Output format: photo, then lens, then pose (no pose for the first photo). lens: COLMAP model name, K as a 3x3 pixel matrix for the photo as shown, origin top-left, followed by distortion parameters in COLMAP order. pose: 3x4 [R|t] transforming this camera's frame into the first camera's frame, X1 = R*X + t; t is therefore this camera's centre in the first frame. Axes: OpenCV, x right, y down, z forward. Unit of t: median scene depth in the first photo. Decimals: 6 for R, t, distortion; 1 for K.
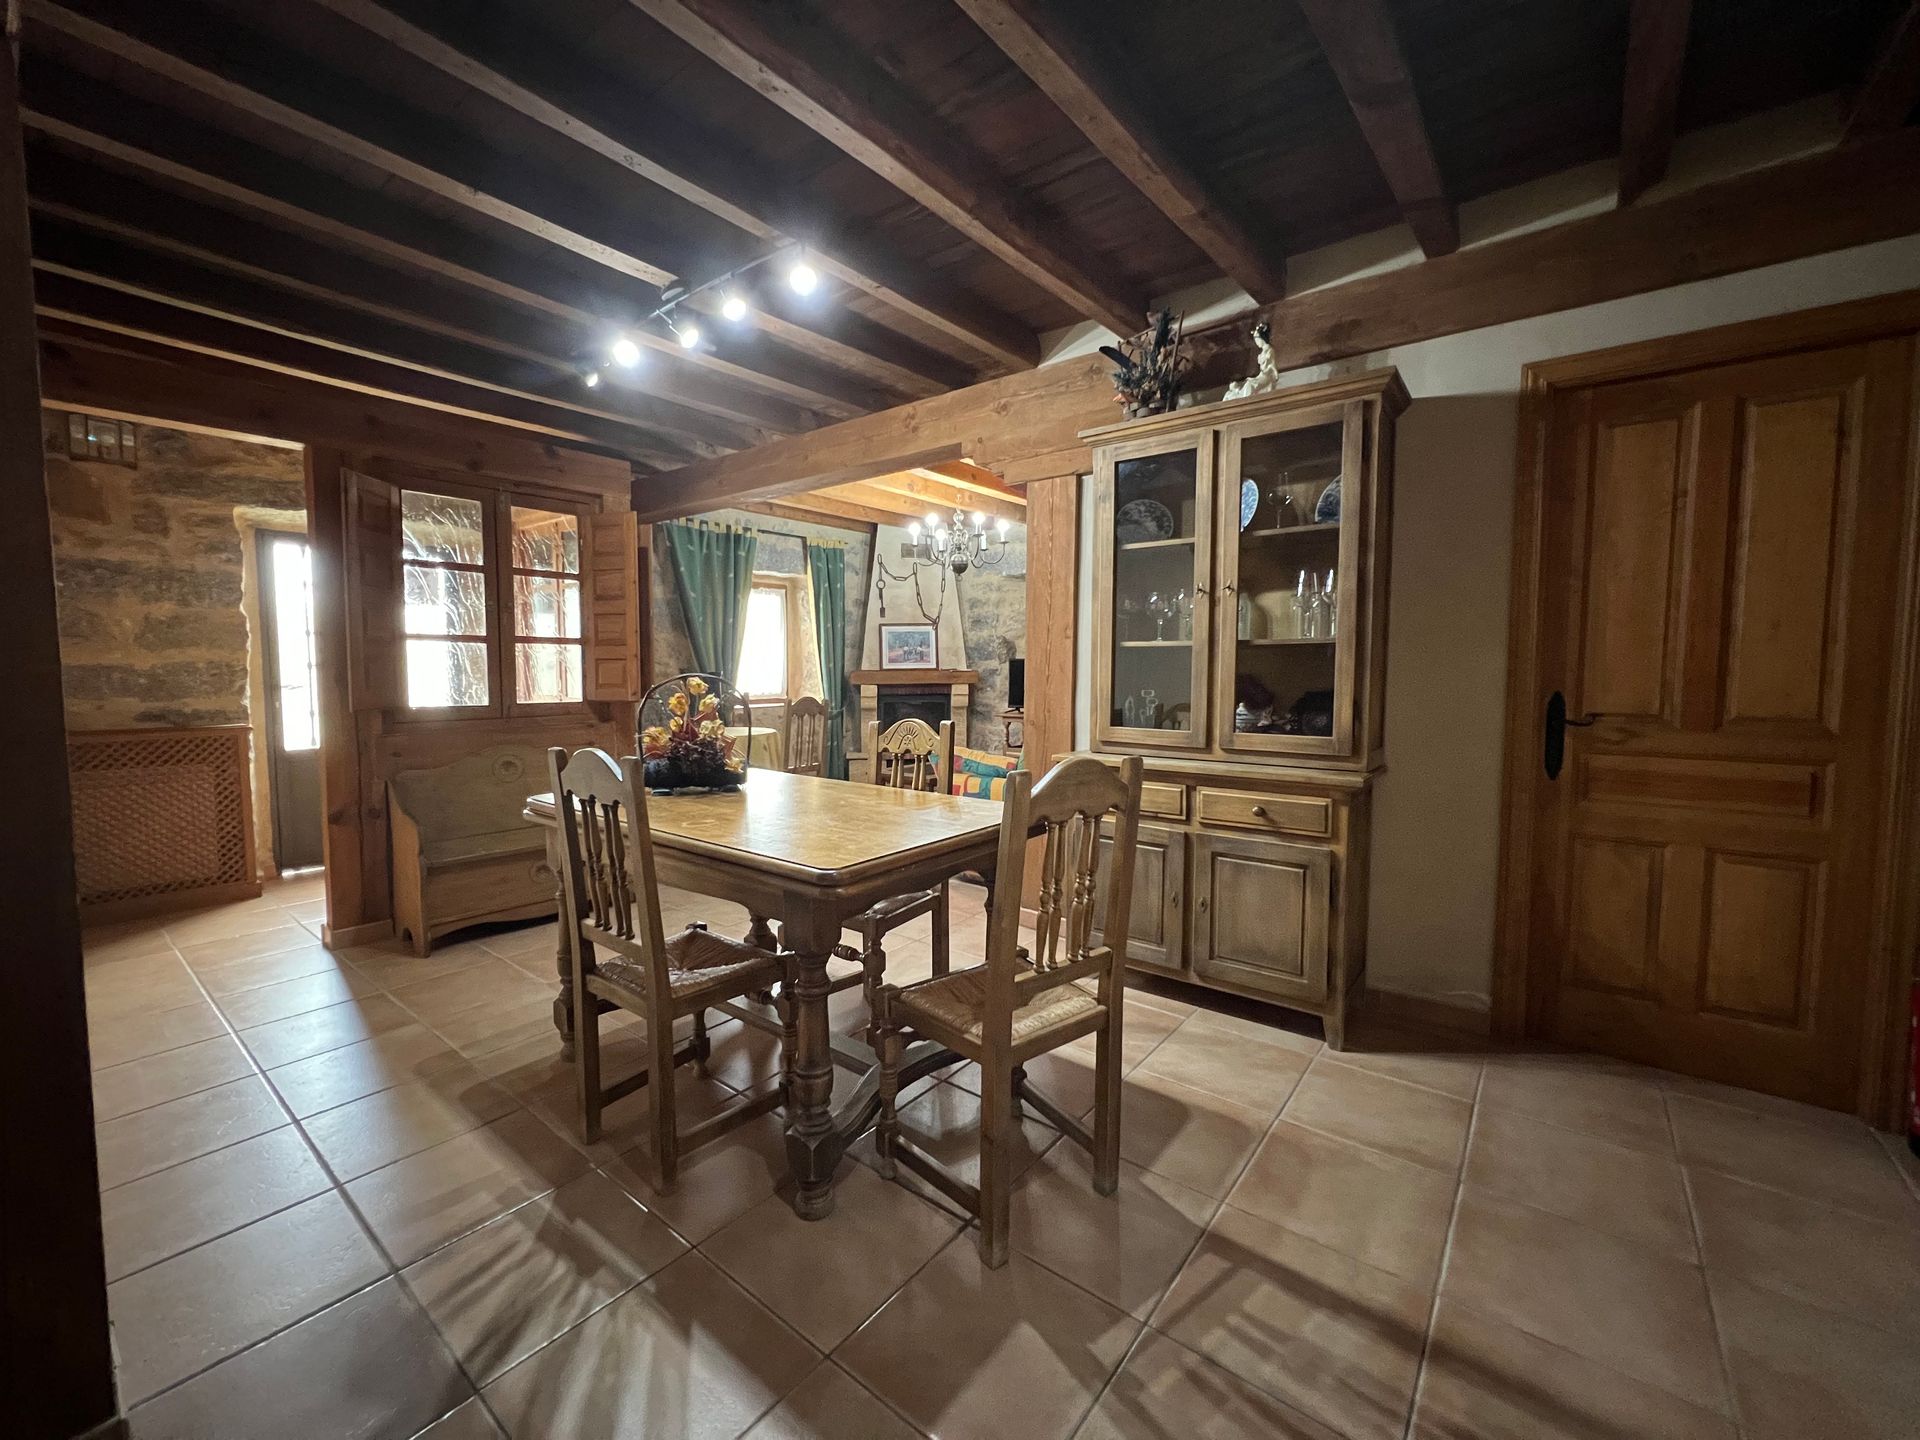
lens RADIAL K [[767.3, 0, 952.5], [0, 767.3, 717.6], [0, 0, 1]] dist [-0.003057, 0.000593]
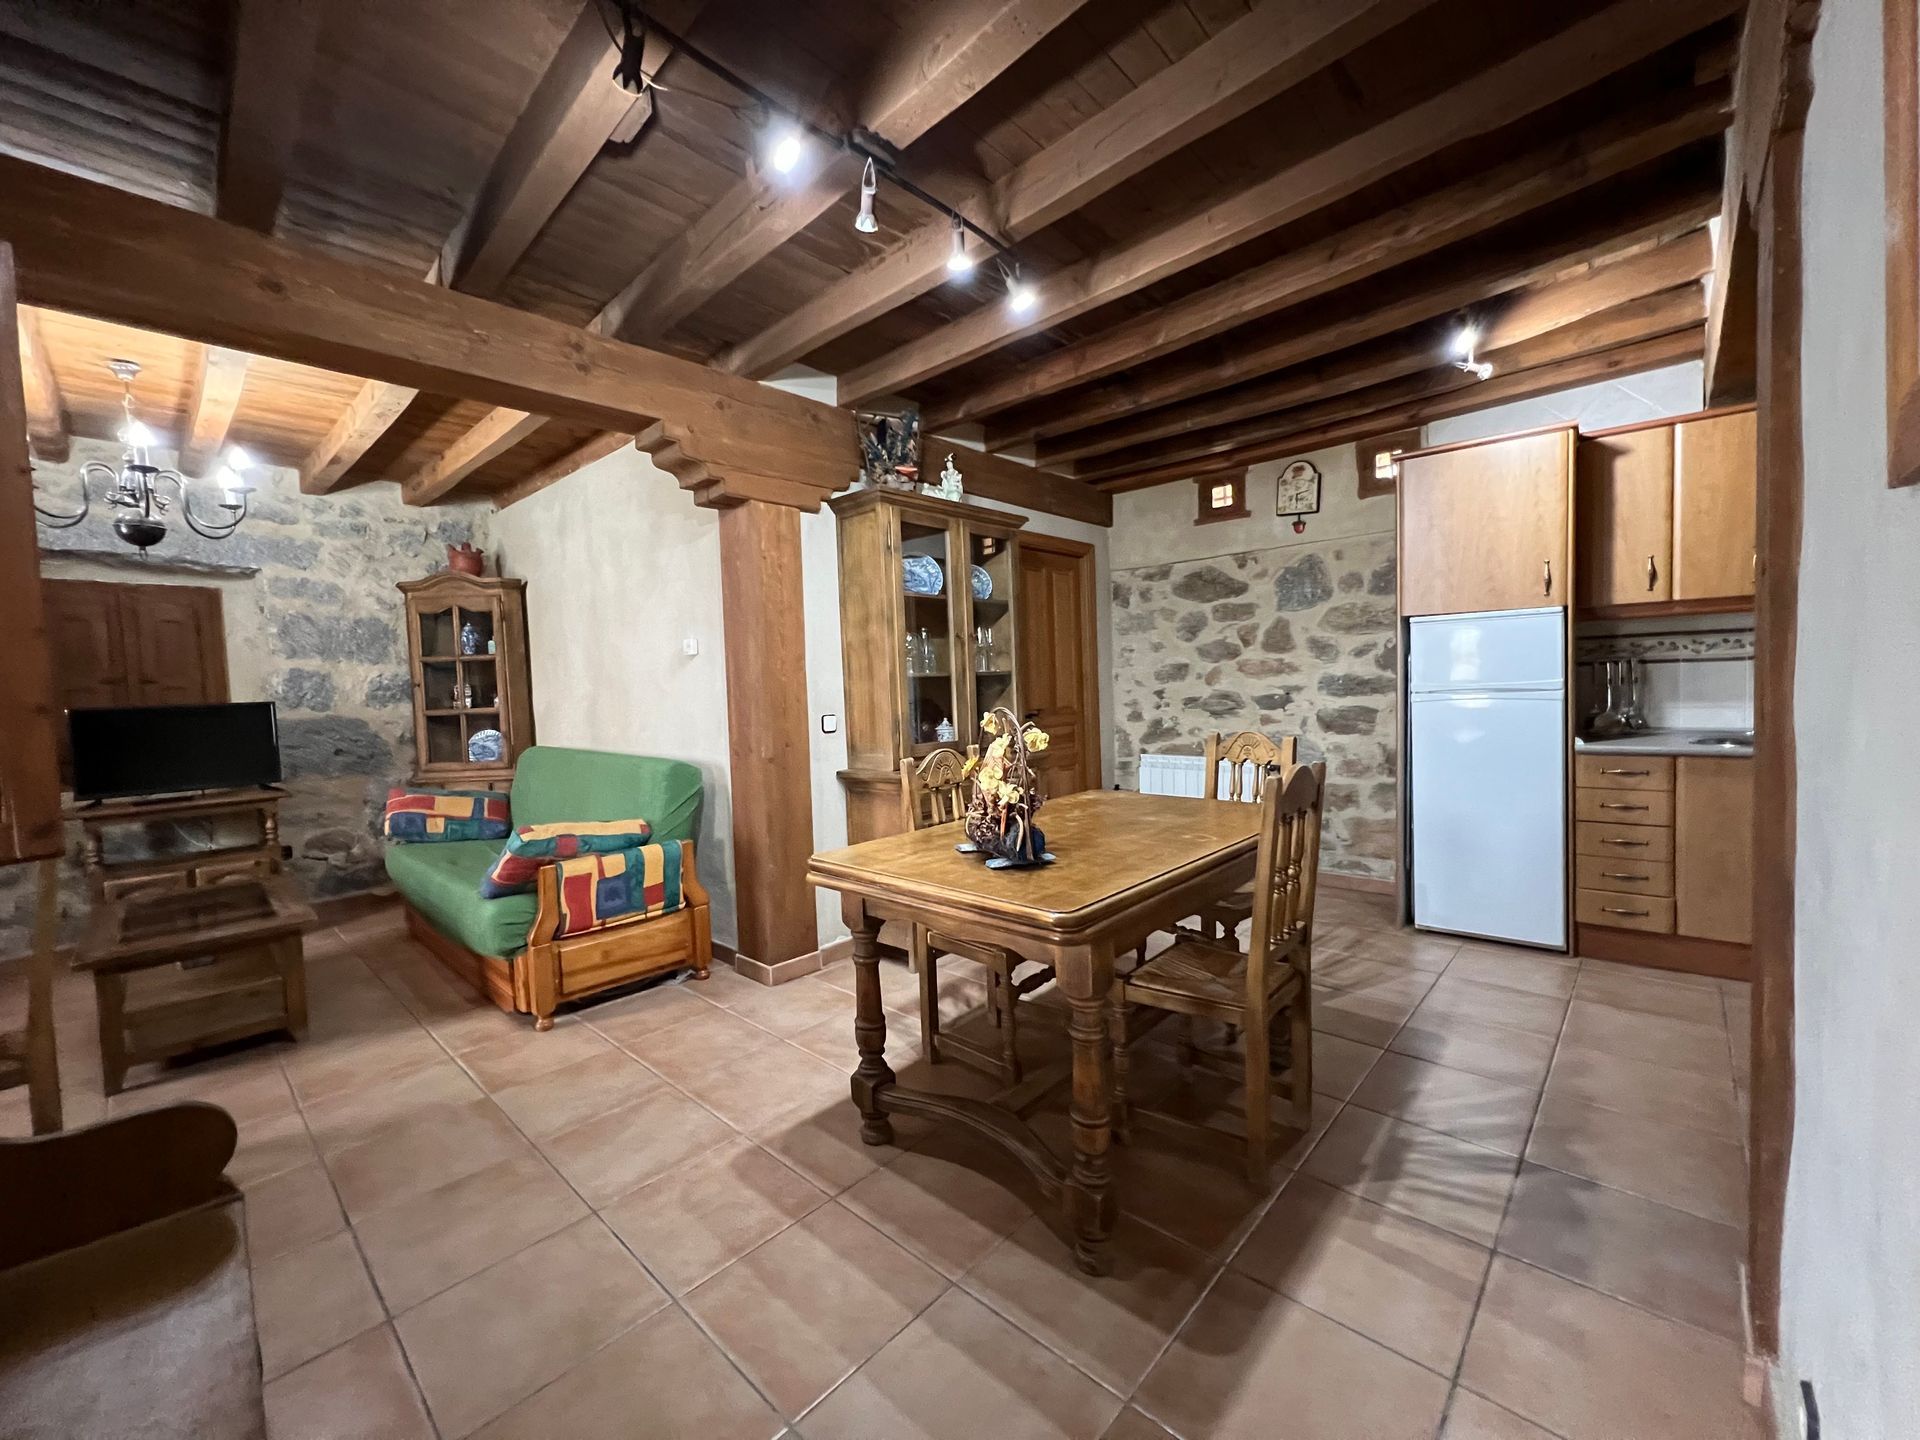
lens RADIAL K [[767.3, 0, 956.5], [0, 767.3, 718.7], [0, 0, 1]] dist [-0.003057, 0.000593]
pose [[0.074854, -0.049766, 0.995952, -0.458554], [0.101516, 0.993945, 0.042036, -0.034082], [-0.992014, 0.097959, 0.079453, 0.401825]]
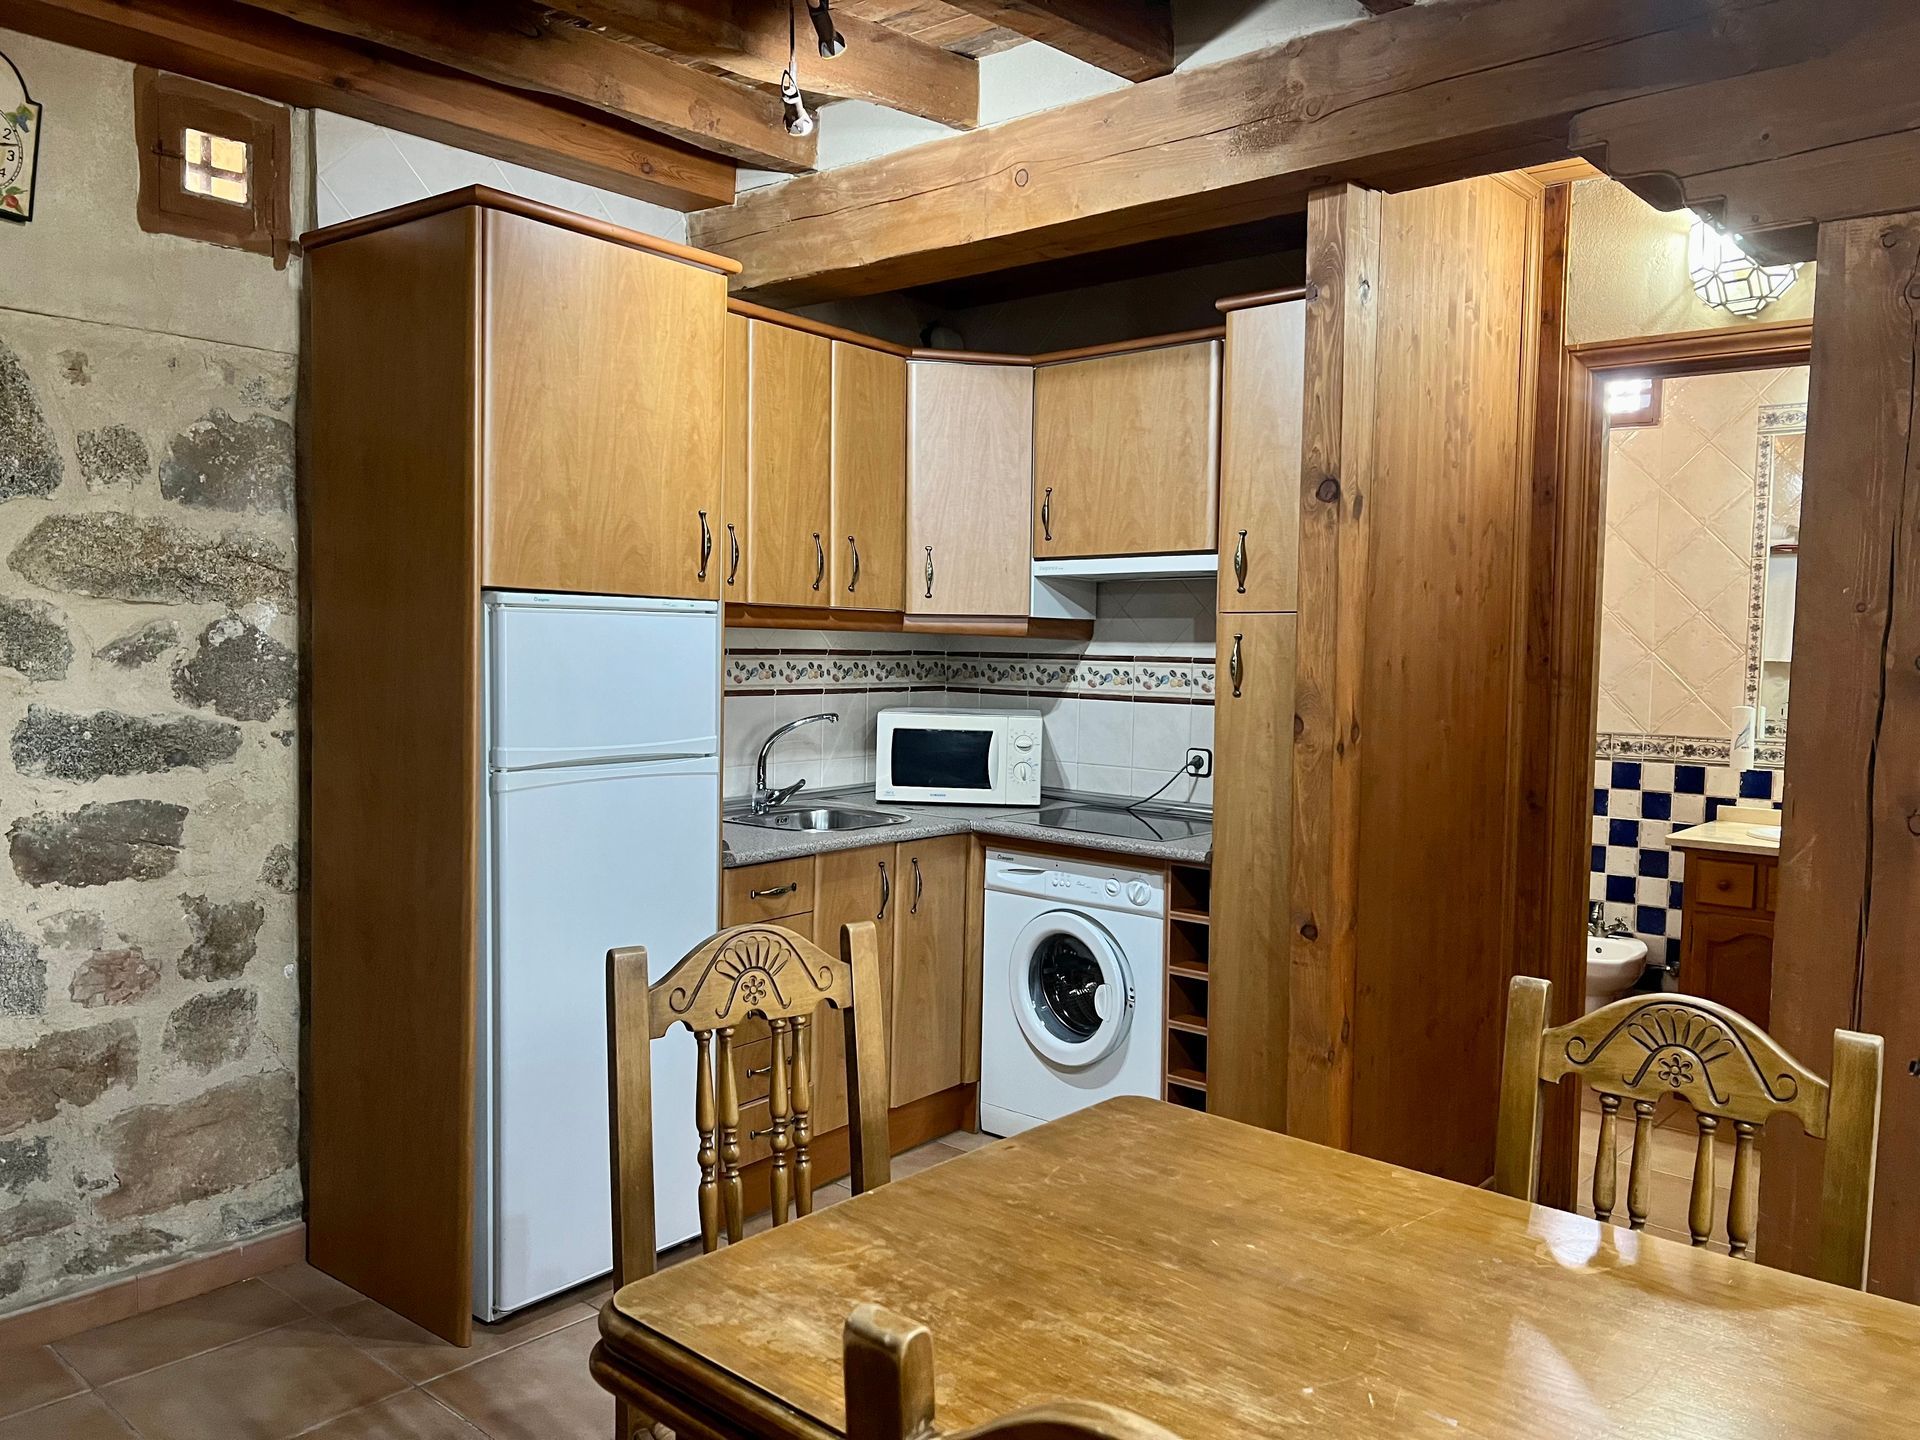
lens RADIAL K [[1433.2, 0, 950.2], [0, 1433.2, 737.2], [0, 0, 1]] dist [0.045369, -0.057492]
pose [[-0.998878, -0.022714, 0.041549, -0.011981], [-0.016984, 0.990919, 0.133385, -0.069002], [-0.044201, 0.132530, -0.990193, 0.552356]]
